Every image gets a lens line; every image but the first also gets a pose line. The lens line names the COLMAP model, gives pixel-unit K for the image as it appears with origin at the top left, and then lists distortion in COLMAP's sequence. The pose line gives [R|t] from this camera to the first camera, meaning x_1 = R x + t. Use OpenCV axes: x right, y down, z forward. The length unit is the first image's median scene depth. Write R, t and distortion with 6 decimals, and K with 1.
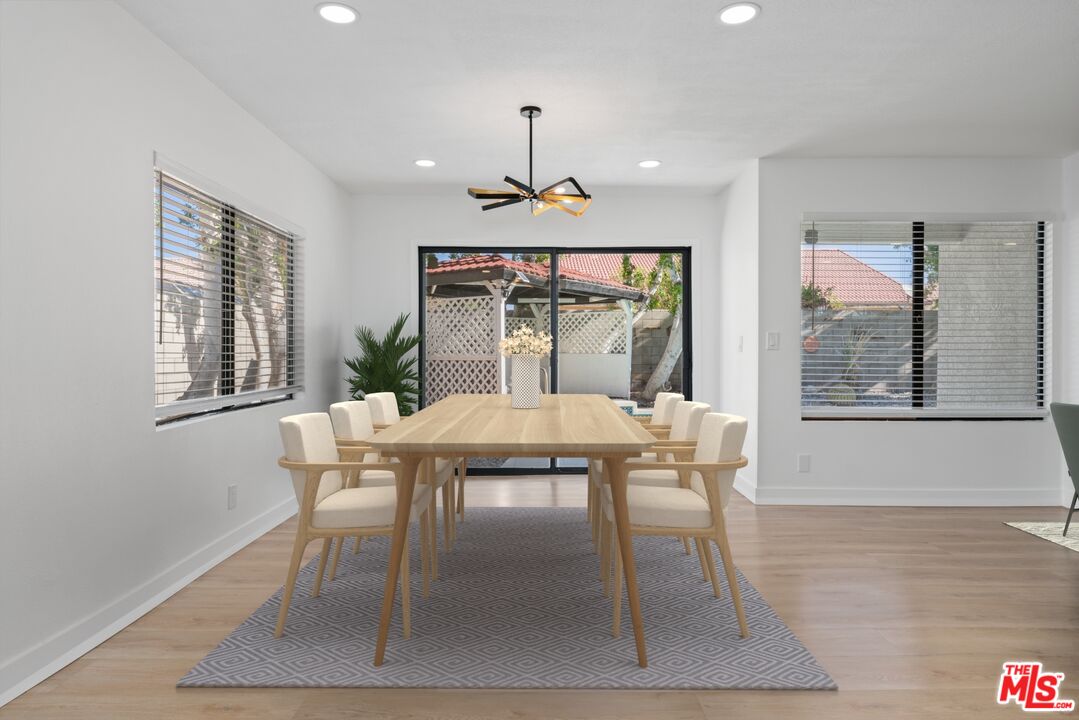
lens RADIAL K [[392.4, 0, 540.4], [0, 392.4, 360.8], [0, 0, 1]] dist [-0.000080, -0.000002]
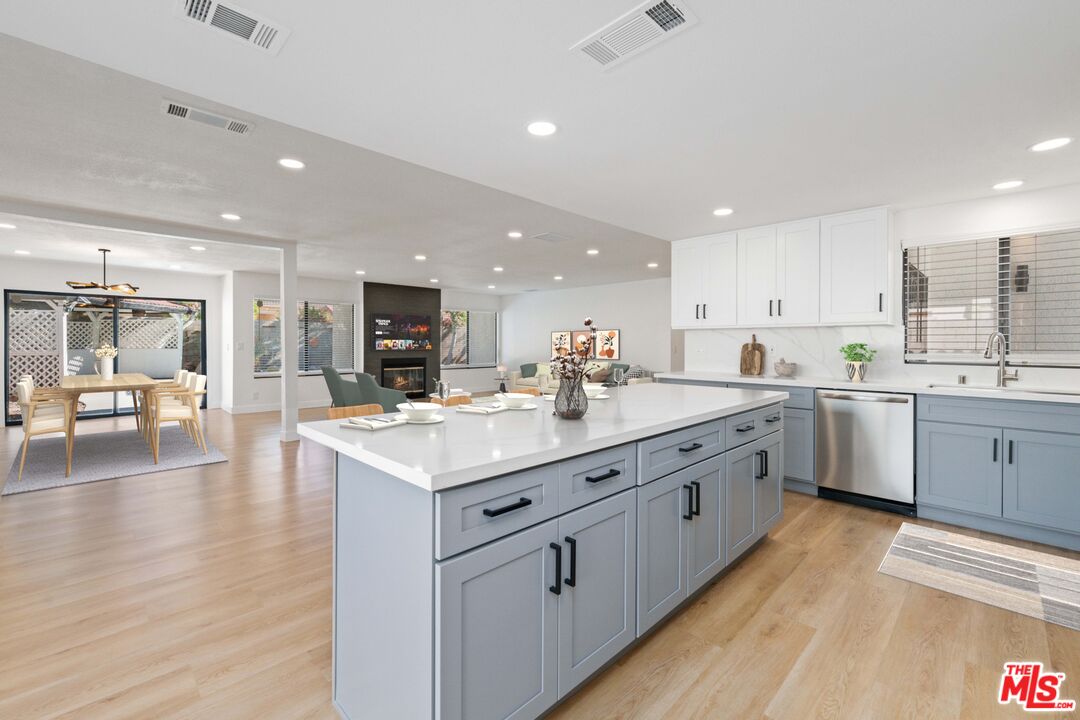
lens RADIAL K [[459.9, 0, 547.4], [0, 459.9, 344.2], [0, 0, 1]] dist [0.002438, 0.000385]
pose [[0.684979, -0.001892, 0.728560, -0.115180], [0.002111, 0.999998, 0.000613, -0.038330], [-0.728560, 0.001118, 0.684981, -1.467830]]
